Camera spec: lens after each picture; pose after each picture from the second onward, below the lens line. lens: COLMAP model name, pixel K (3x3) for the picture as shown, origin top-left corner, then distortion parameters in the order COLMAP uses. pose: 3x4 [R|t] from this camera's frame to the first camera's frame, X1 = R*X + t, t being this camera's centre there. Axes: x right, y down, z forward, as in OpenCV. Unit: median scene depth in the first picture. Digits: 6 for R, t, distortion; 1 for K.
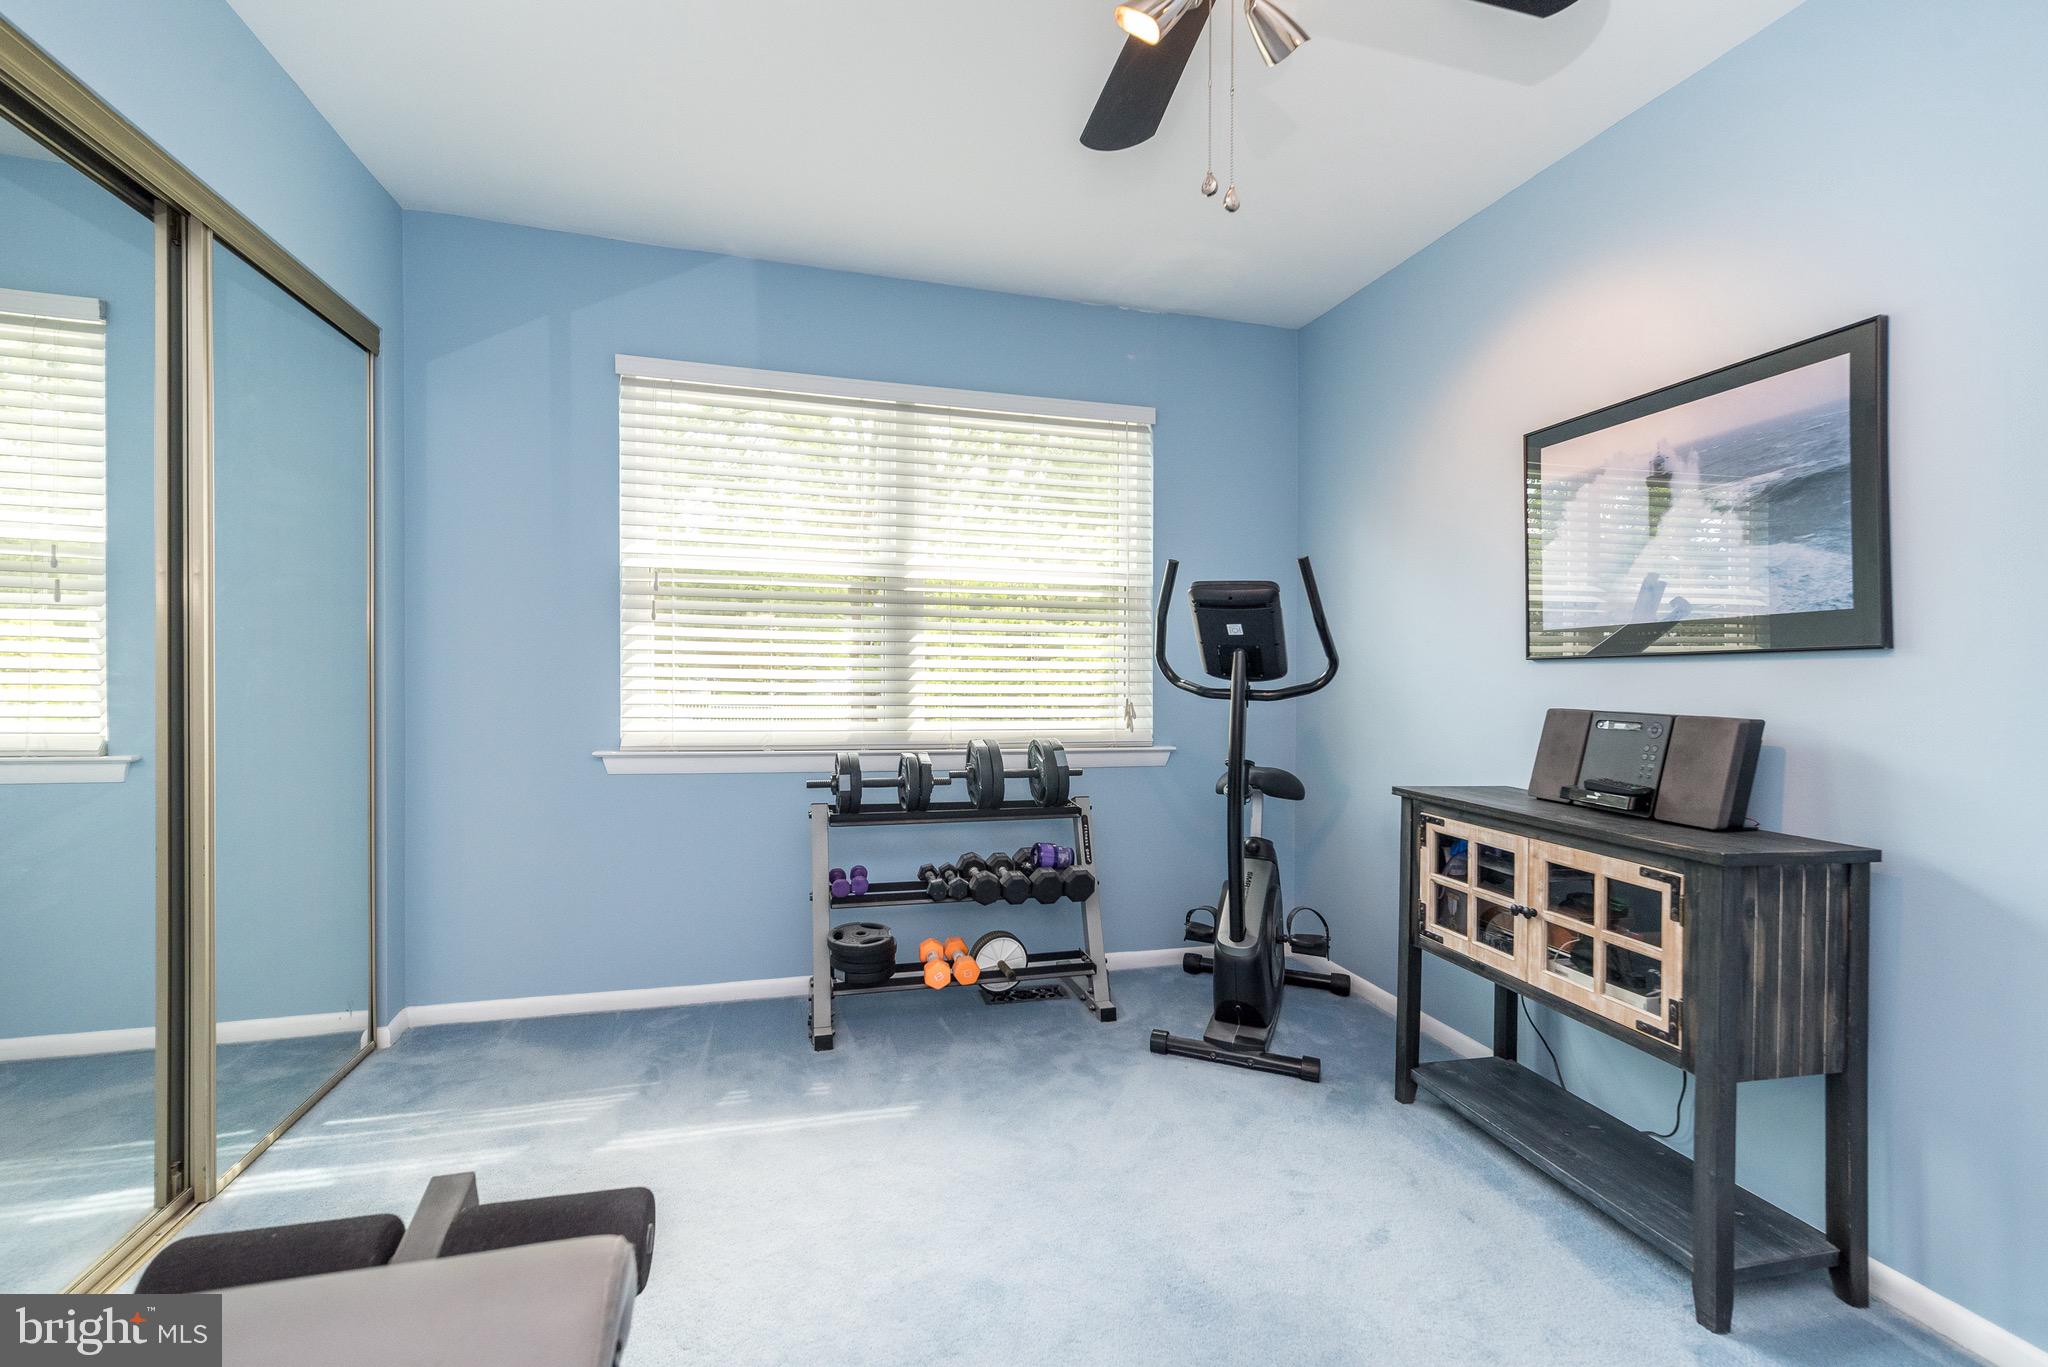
lens RADIAL K [[883.4, 0, 1025.7], [0, 883.4, 659.6], [0, 0, 1]] dist [-0.000601, -0.000350]
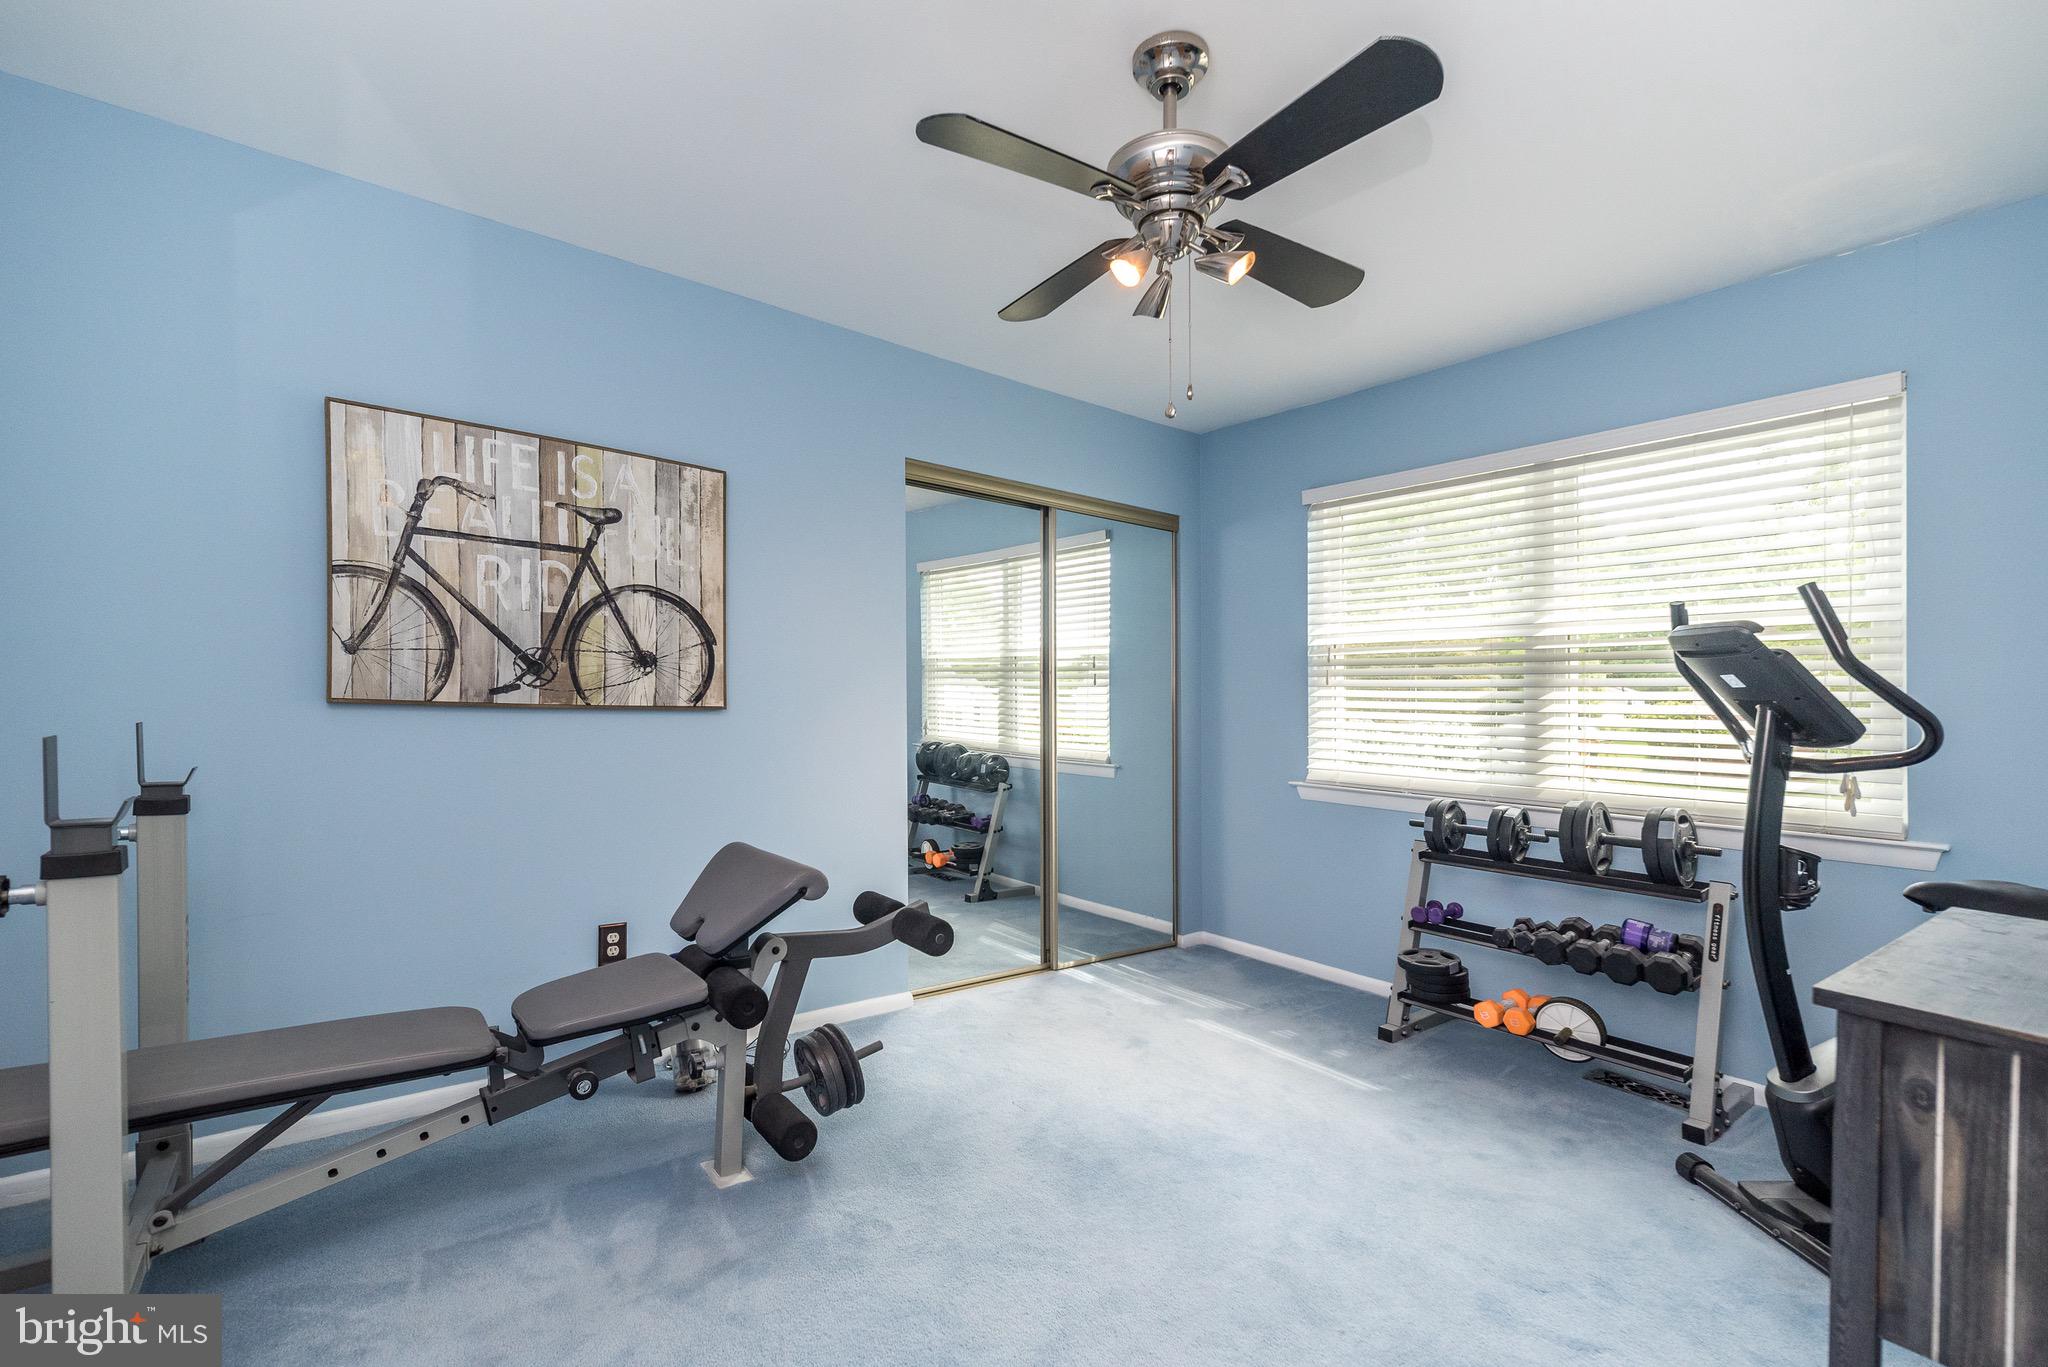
lens RADIAL K [[914.6, 0, 1023.6], [0, 914.6, 717.7], [0, 0, 1]] dist [0.001408, 0.000150]
pose [[0.373757, 0.006571, -0.927503, 0.685818], [-0.008667, 0.999956, 0.003591, 0.002501], [0.927486, 0.006697, 0.373798, 0.070970]]
